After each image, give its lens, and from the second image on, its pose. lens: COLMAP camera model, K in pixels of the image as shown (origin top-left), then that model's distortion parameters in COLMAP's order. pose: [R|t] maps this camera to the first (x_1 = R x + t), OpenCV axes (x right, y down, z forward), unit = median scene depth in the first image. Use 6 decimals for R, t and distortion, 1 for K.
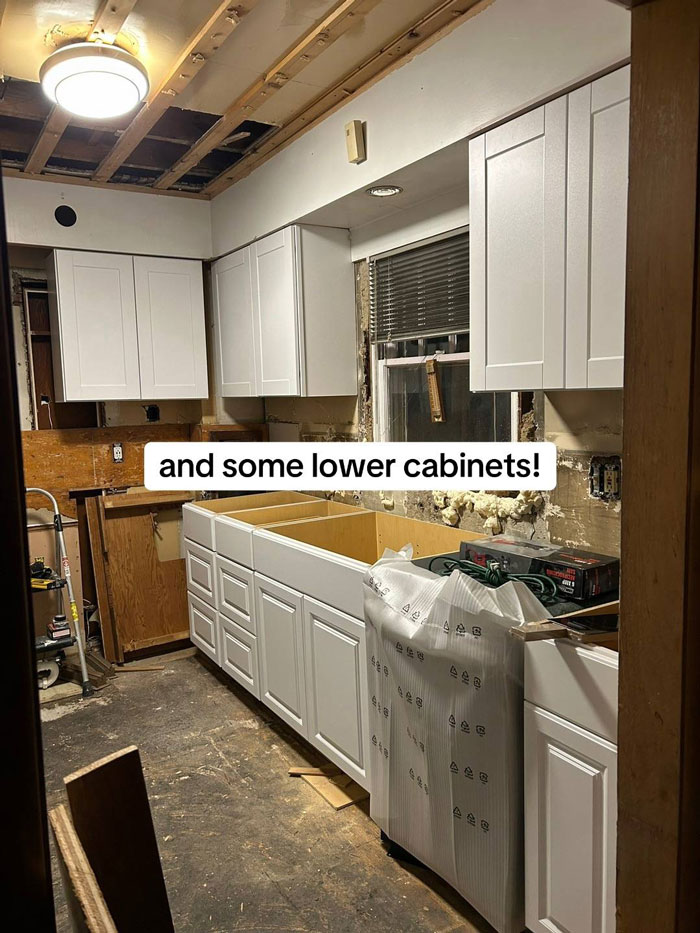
lens RADIAL K [[696.8, 0, 348.8], [0, 696.8, 465.3], [0, 0, 1]] dist [0.052704, -0.062115]
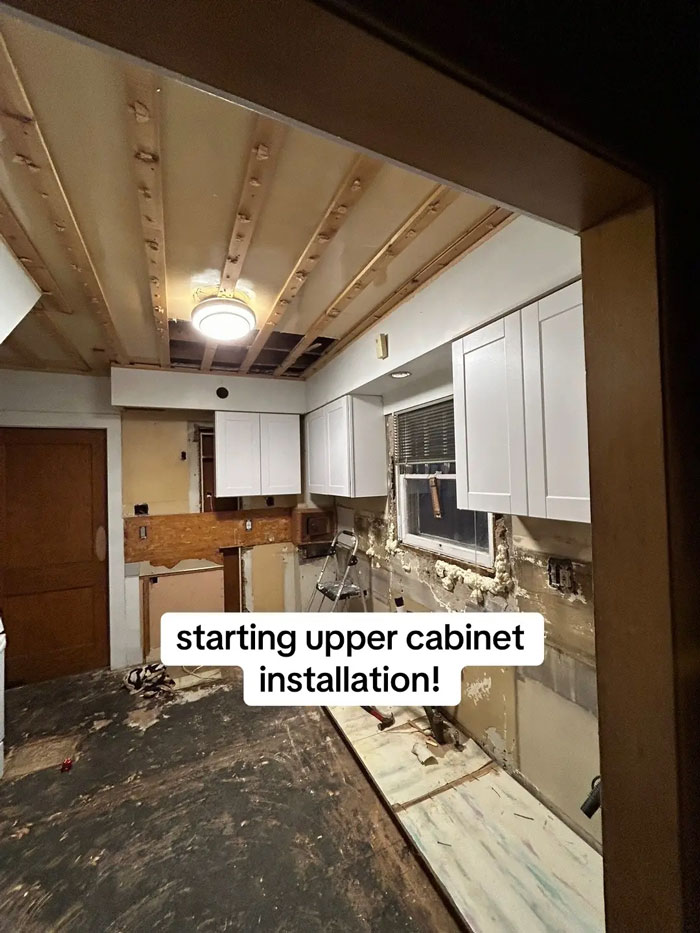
lens RADIAL K [[373.4, 0, 351.9], [0, 373.4, 463.7], [0, 0, 1]] dist [-0.005936, -0.000034]
pose [[0.992705, -0.003494, -0.120515, 0.039749], [-0.011617, 0.992157, -0.124454, -0.076561], [0.120005, 0.124946, 0.984879, 0.163144]]
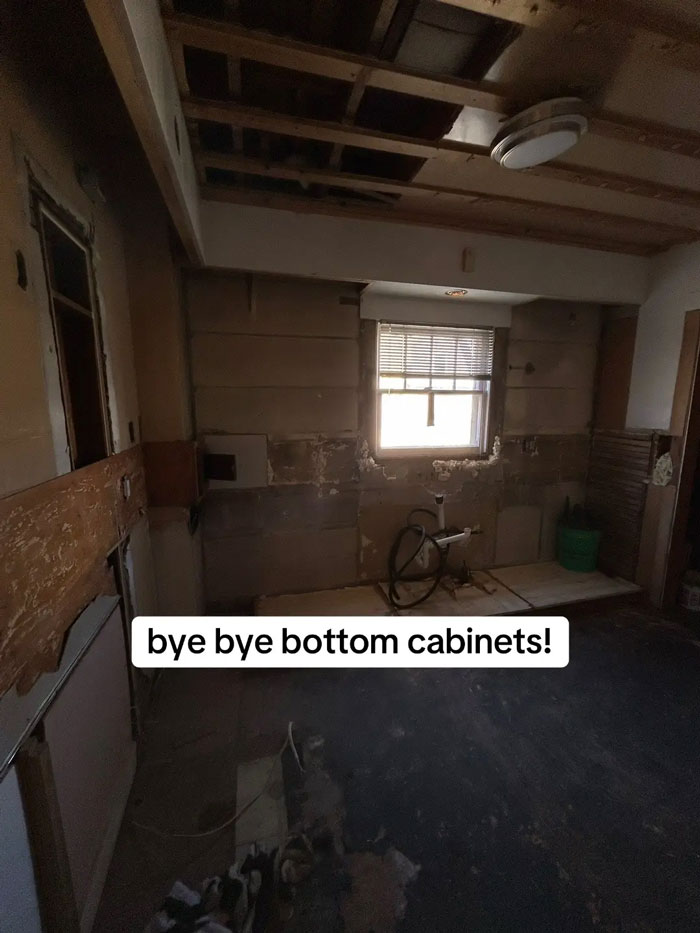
lens RADIAL K [[373.4, 0, 351.9], [0, 373.4, 463.7], [0, 0, 1]] dist [-0.005936, -0.000034]
pose [[0.298655, -0.123615, 0.946322, -0.879111], [0.088561, 0.990887, 0.101487, -0.083831], [-0.950243, 0.053498, 0.306881, 0.914681]]
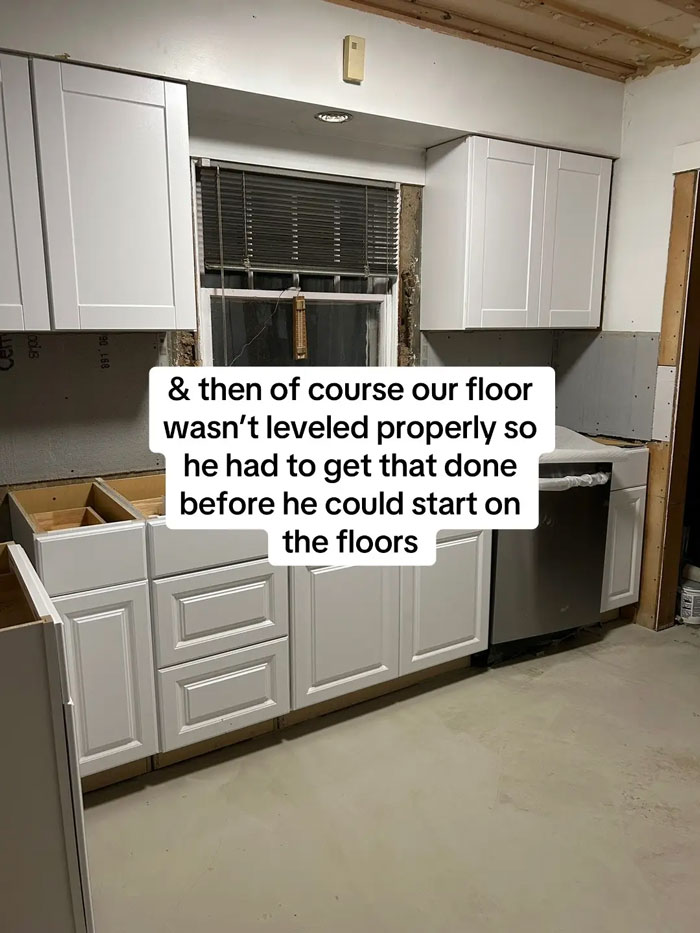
lens RADIAL K [[696.8, 0, 348.8], [0, 696.8, 465.3], [0, 0, 1]] dist [0.052704, -0.062115]
pose [[0.006603, -0.168753, 0.985636, -0.919327], [0.107522, 0.980063, 0.167079, -0.073107], [-0.994181, 0.104874, 0.024616, 0.934665]]
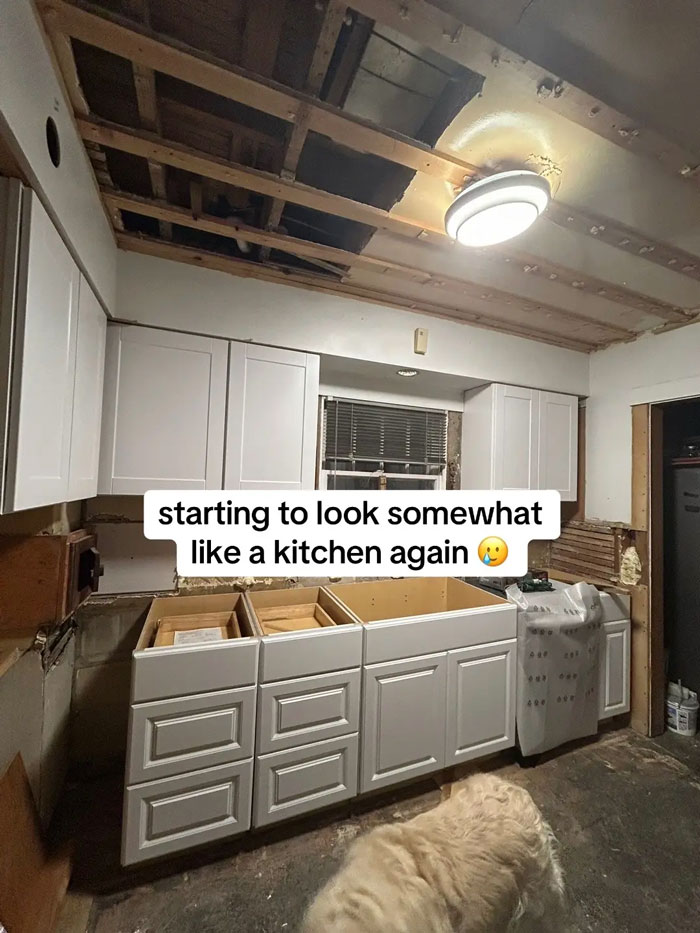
lens RADIAL K [[371.7, 0, 350.0], [0, 371.7, 466.5], [0, 0, 1]] dist [-0.009810, 0.000251]
pose [[0.177202, 0.071975, 0.981539, -0.736608], [0.066315, 0.994182, -0.084874, -0.105437], [-0.981938, 0.080130, 0.171398, 0.930540]]
